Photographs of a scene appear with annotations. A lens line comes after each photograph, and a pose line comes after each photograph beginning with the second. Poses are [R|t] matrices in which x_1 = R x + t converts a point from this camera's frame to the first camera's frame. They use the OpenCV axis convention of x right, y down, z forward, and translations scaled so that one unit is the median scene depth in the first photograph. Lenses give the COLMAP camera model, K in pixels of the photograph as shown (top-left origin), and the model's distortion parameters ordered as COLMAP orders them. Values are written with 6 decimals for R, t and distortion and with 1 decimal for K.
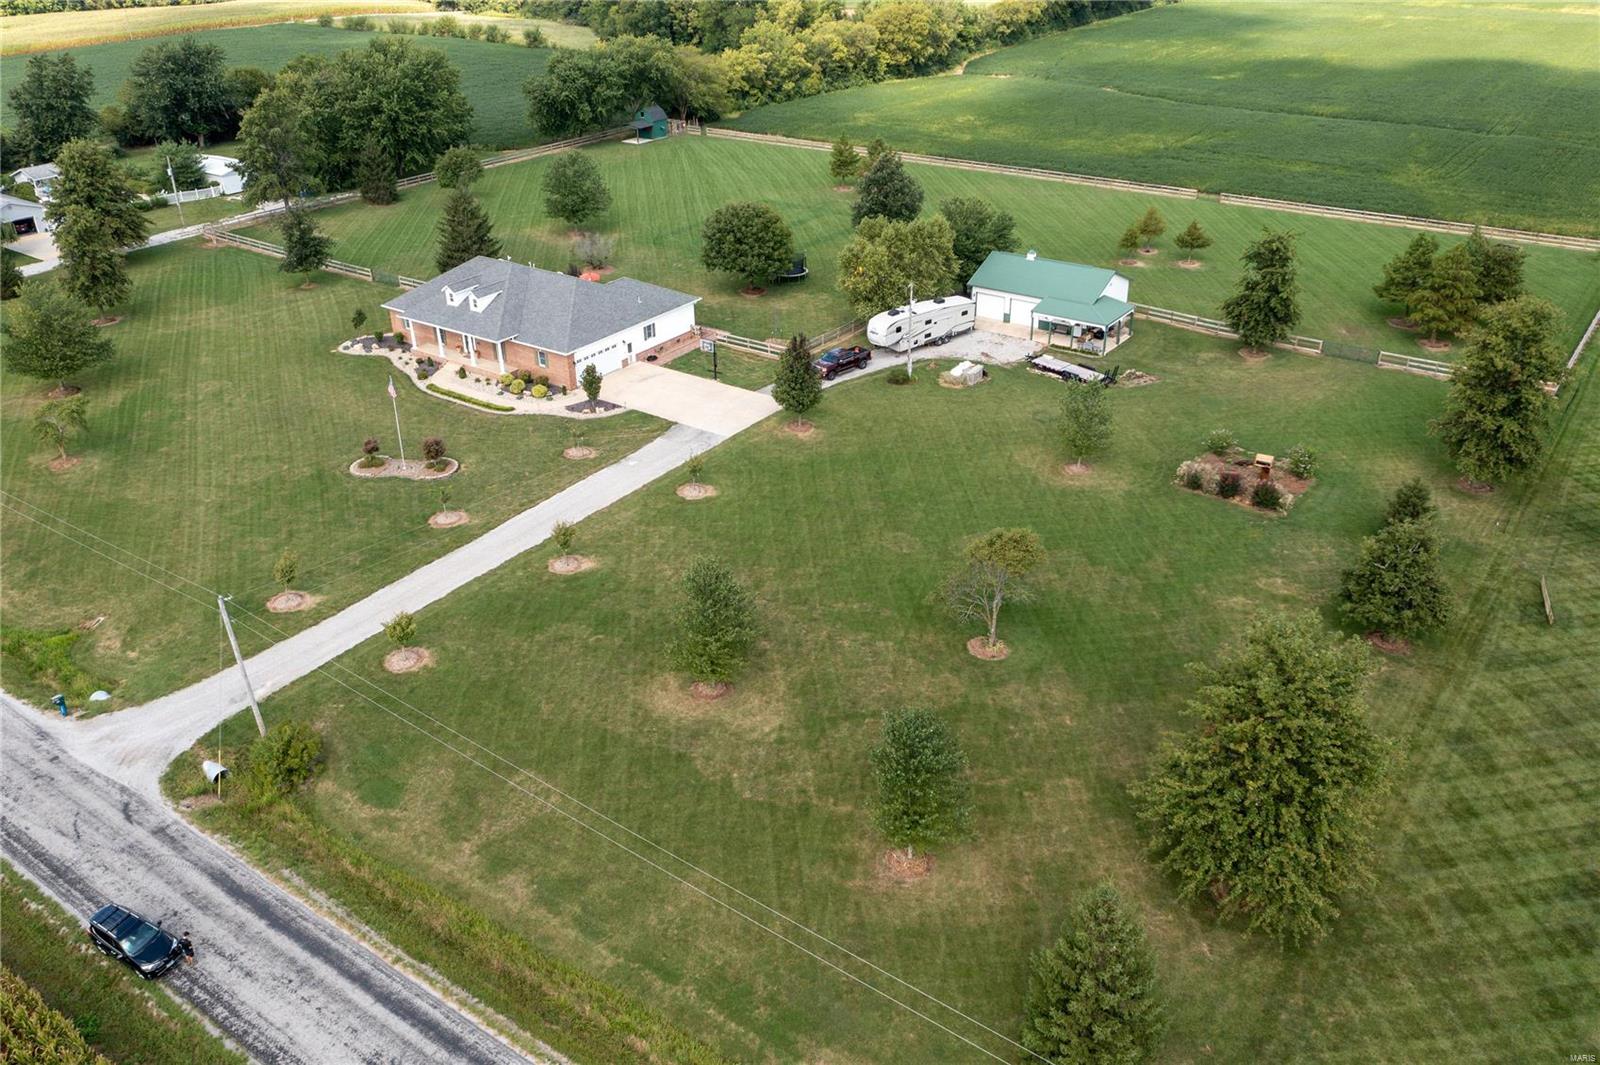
lens RADIAL K [[1259.4, 0, 800.0], [0, 1259.4, 532.5], [0, 0, 1]] dist [0.005618, 0.001406]
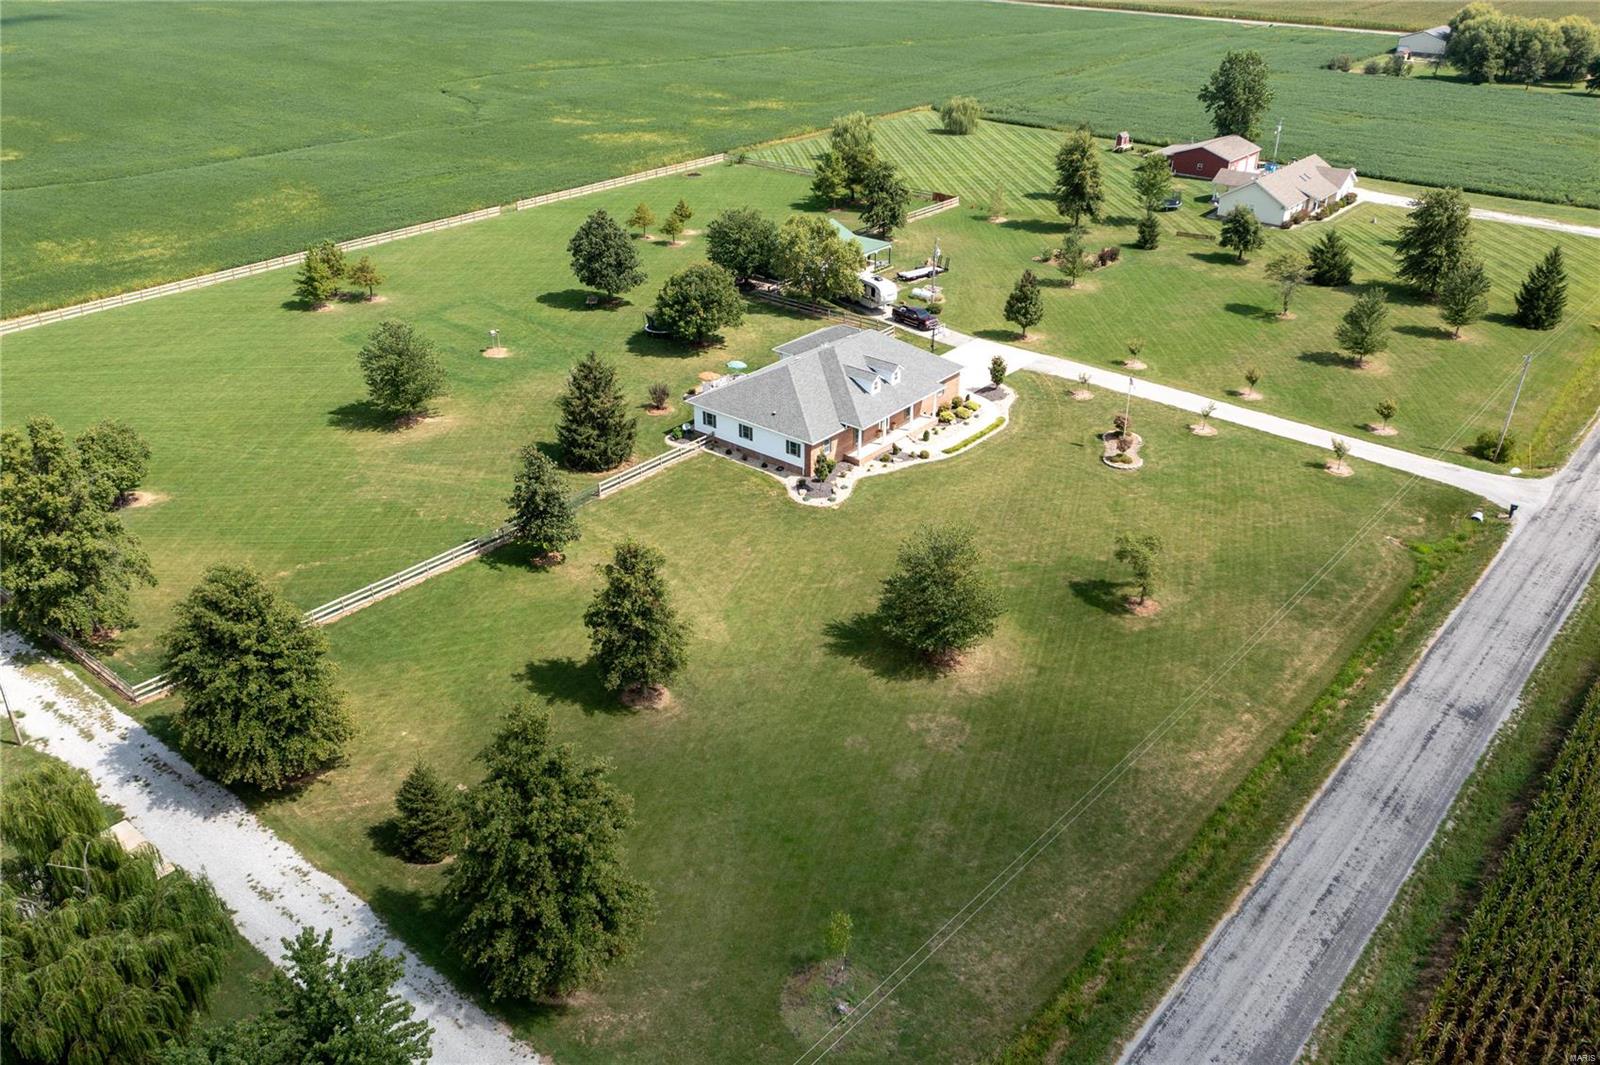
lens RADIAL K [[1259.4, 0, 800.0], [0, 1259.4, 532.5], [0, 0, 1]] dist [0.005618, 0.001406]
pose [[0.091194, -0.467024, 0.879530, -1.334897], [0.472039, 0.797954, 0.374764, -0.544355], [-0.876848, 0.380996, 0.293222, 0.861166]]
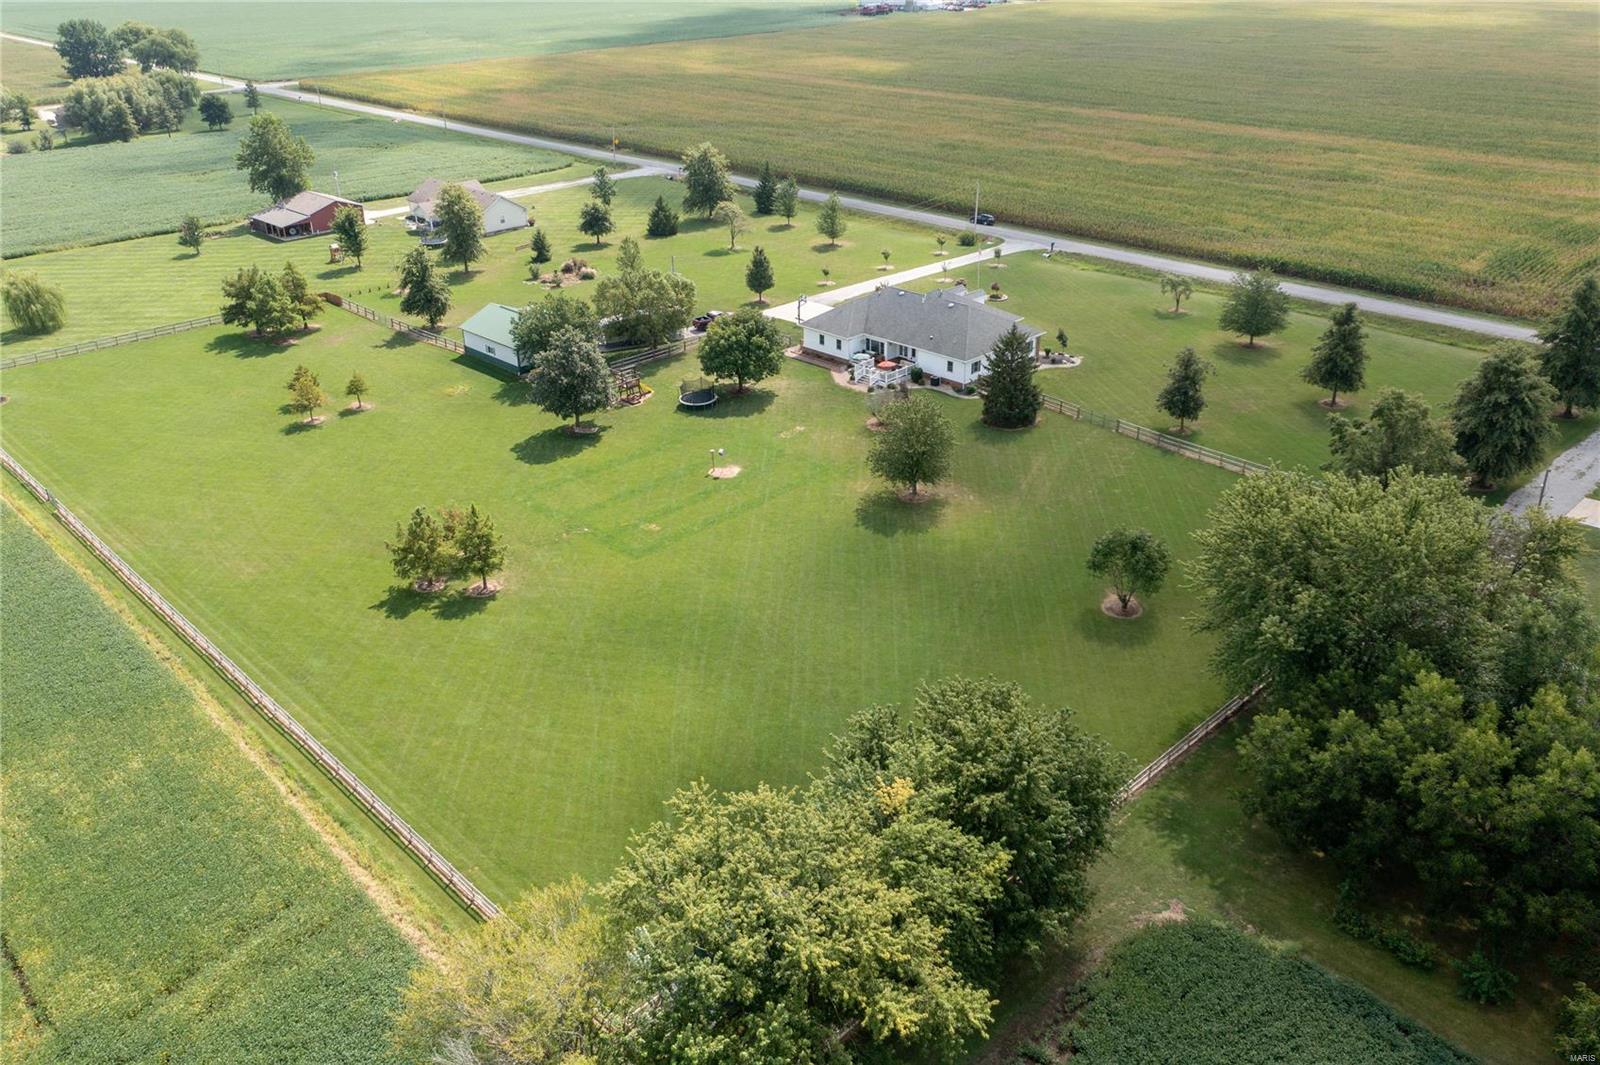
lens RADIAL K [[1259.4, 0, 800.0], [0, 1259.4, 532.5], [0, 0, 1]] dist [0.005618, 0.001406]
pose [[-0.985558, -0.063170, 0.157117, -0.338324], [0.090579, 0.587281, 0.804299, -1.271275], [-0.143079, 0.806914, -0.573077, 2.199144]]
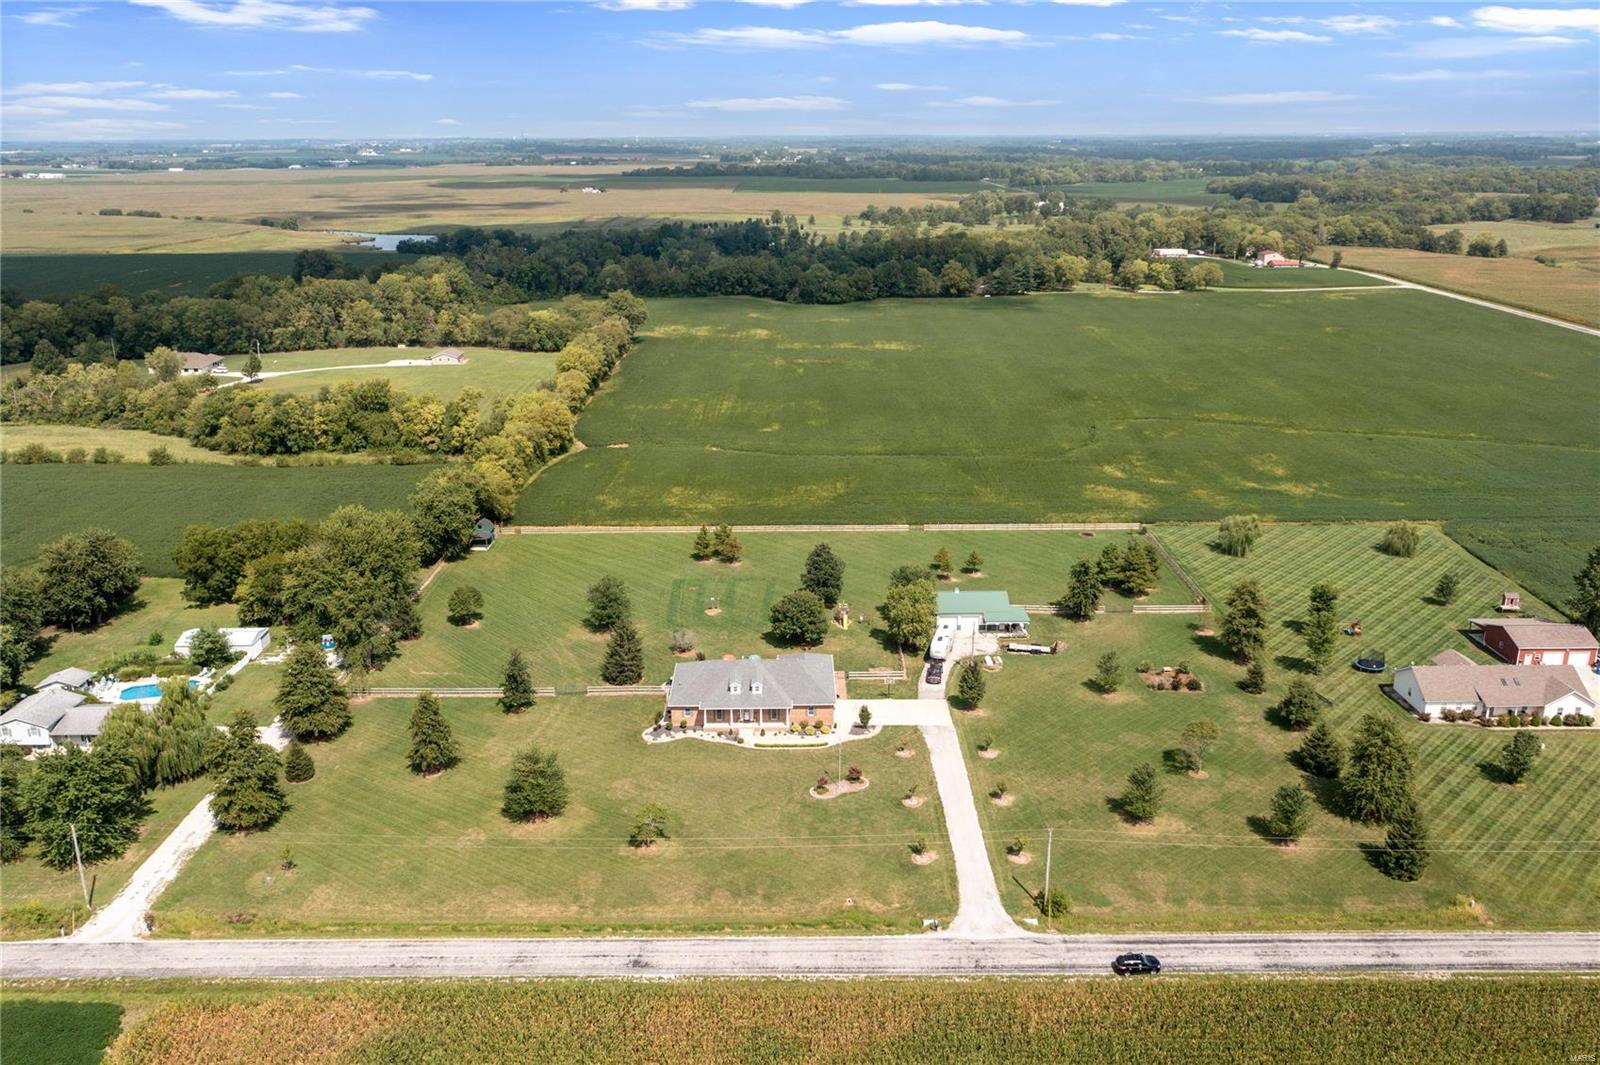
lens RADIAL K [[1259.4, 0, 800.0], [0, 1259.4, 532.5], [0, 0, 1]] dist [0.005618, 0.001406]
pose [[0.811979, -0.166479, 0.559442, -1.152725], [0.273532, 0.955232, -0.112748, -0.187313], [-0.515627, 0.244574, 0.821165, -0.430005]]
